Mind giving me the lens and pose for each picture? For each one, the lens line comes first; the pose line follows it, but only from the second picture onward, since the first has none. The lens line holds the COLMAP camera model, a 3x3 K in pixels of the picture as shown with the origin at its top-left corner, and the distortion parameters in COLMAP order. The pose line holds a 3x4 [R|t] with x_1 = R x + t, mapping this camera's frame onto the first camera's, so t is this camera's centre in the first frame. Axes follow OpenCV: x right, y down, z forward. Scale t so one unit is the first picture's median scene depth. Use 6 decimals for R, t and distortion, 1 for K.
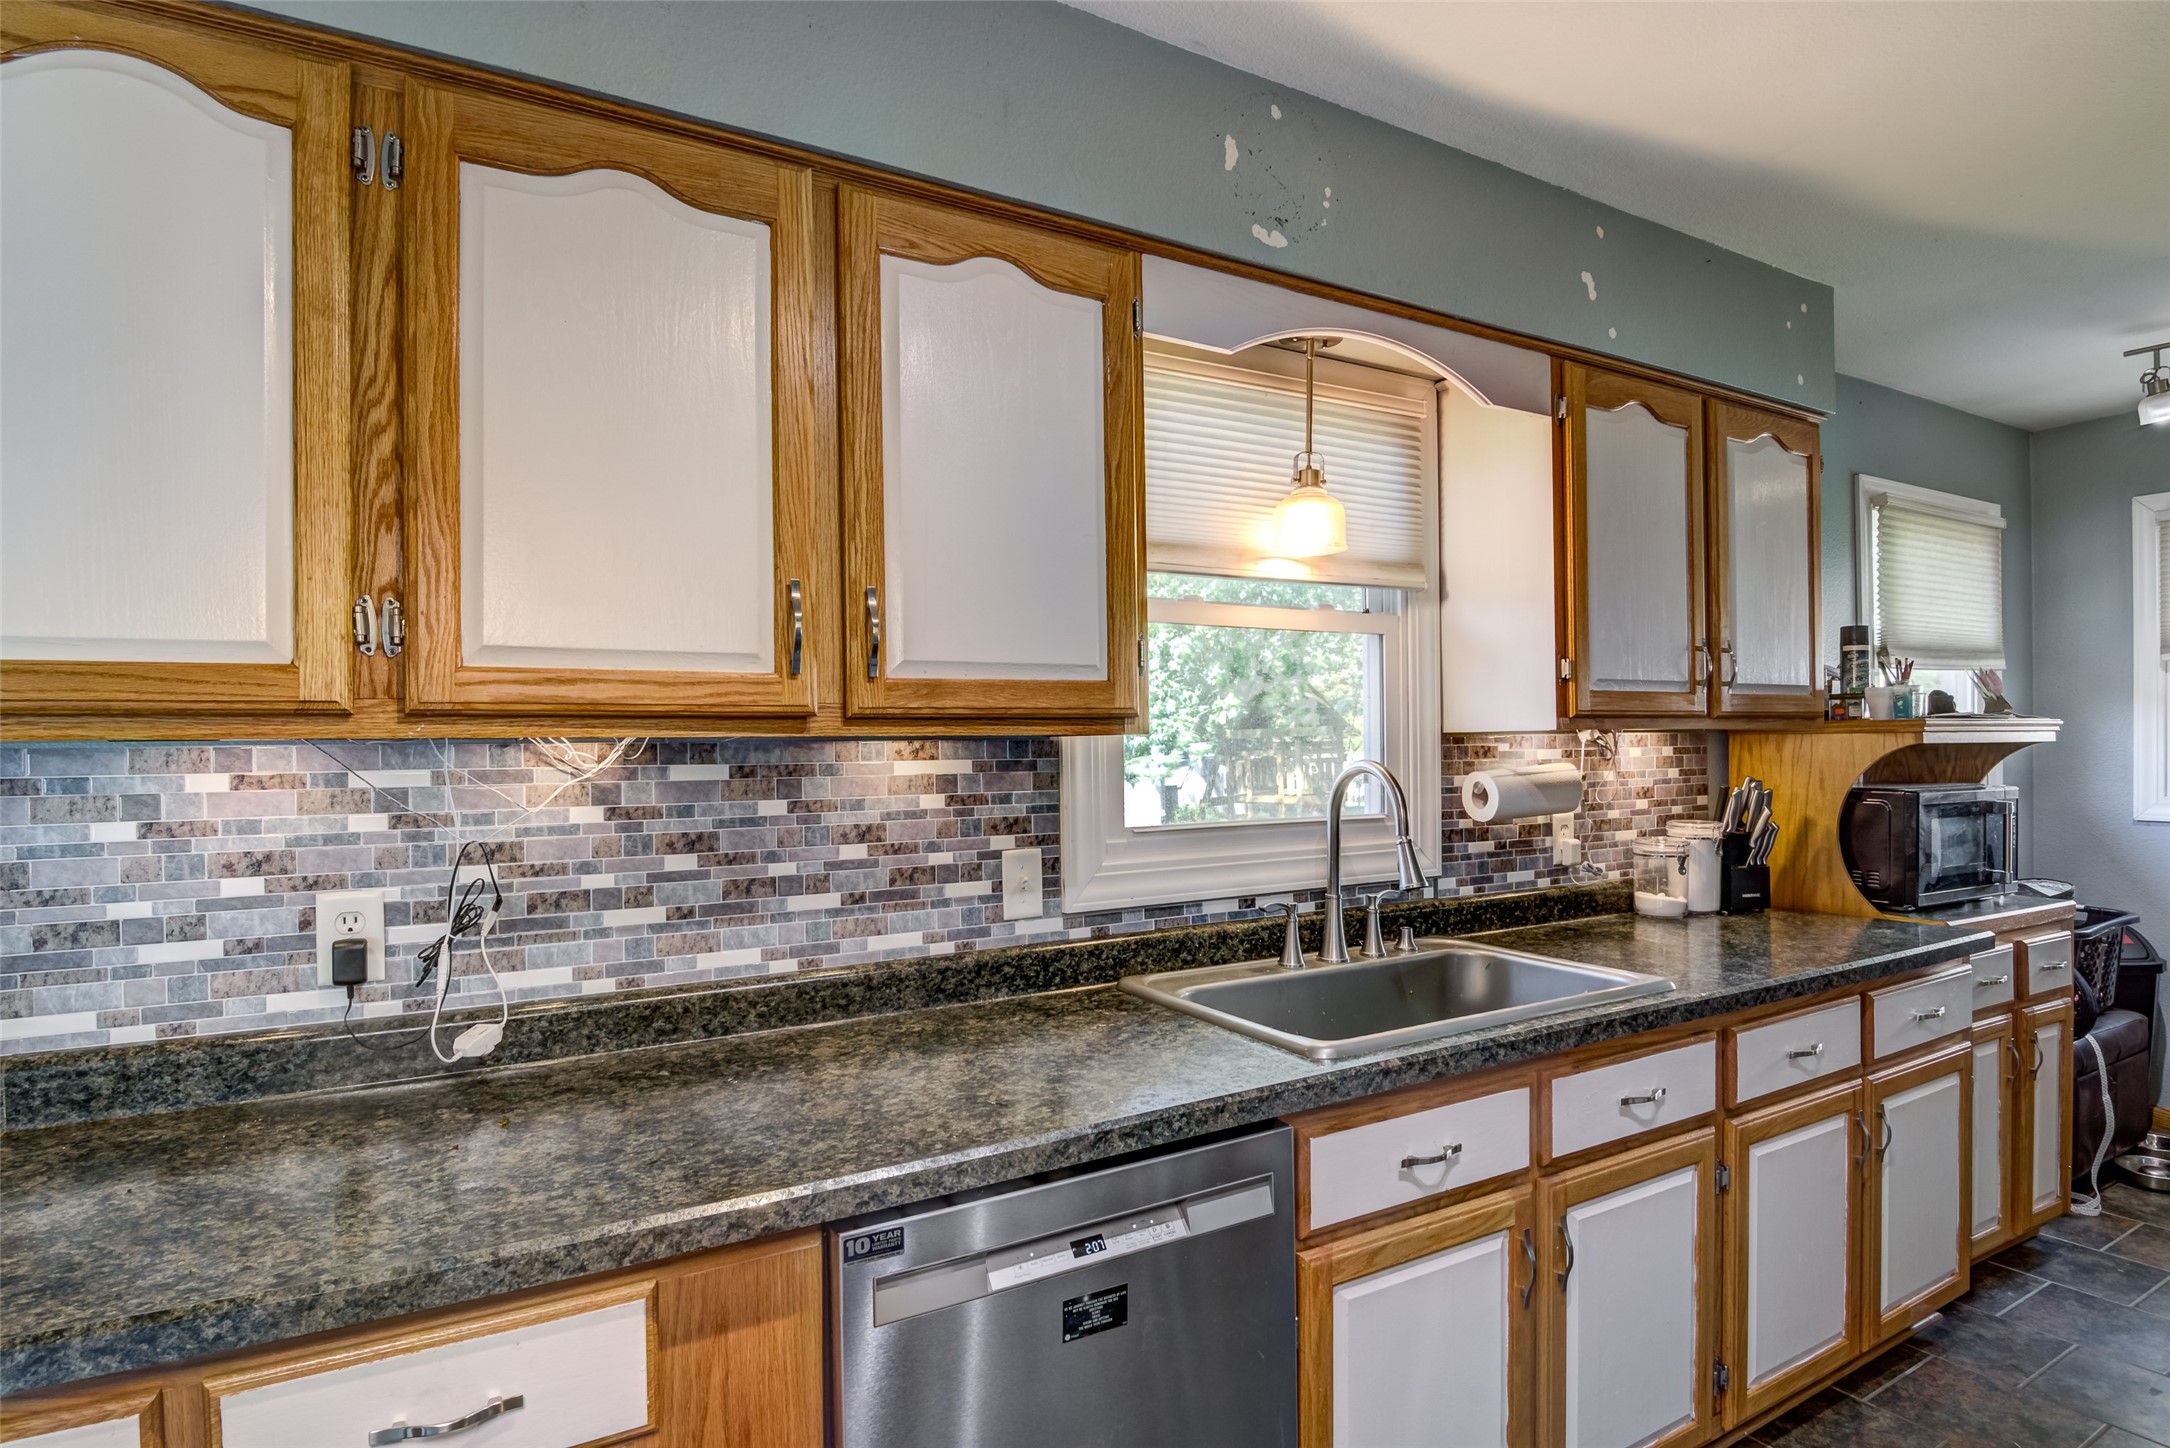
lens RADIAL K [[1037.3, 0, 1085.0], [0, 1037.3, 724.0], [0, 0, 1]] dist [-0.021664, -0.000429]
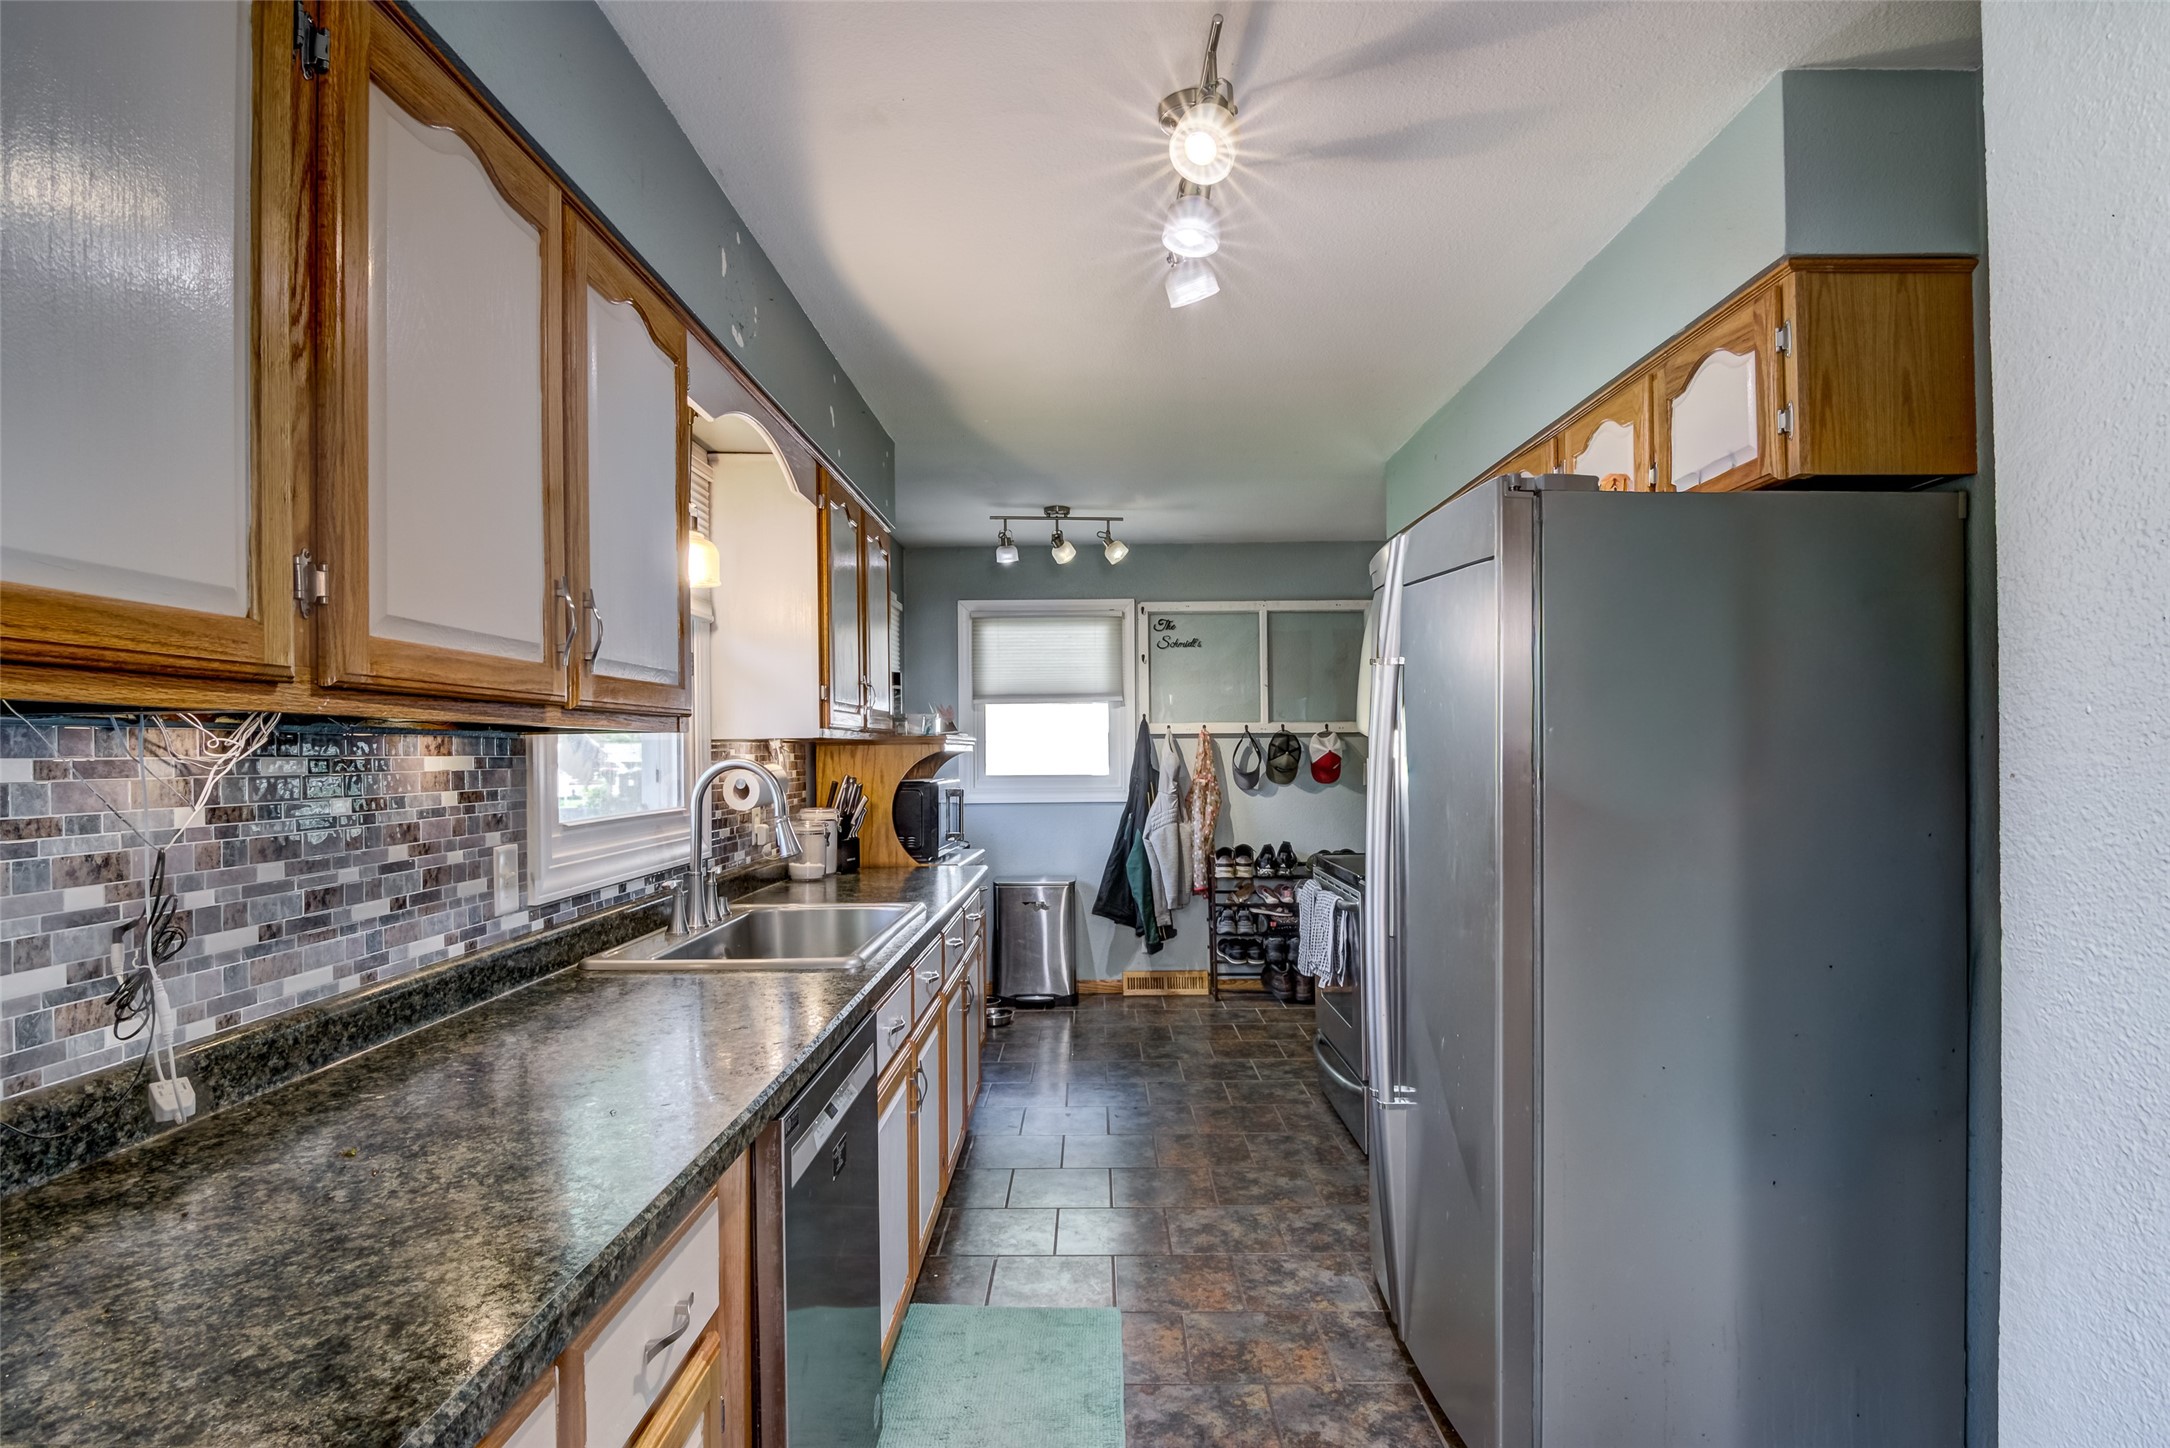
lens RADIAL K [[1147.8, 0, 1084.9], [0, 1147.8, 736.6], [0, 0, 1]] dist [0.000387, -0.020244]
pose [[0.472589, 0.017170, 0.881116, -0.814174], [-0.005580, 0.999848, -0.016490, 0.031389], [-0.881265, 0.002876, 0.472613, -0.026828]]
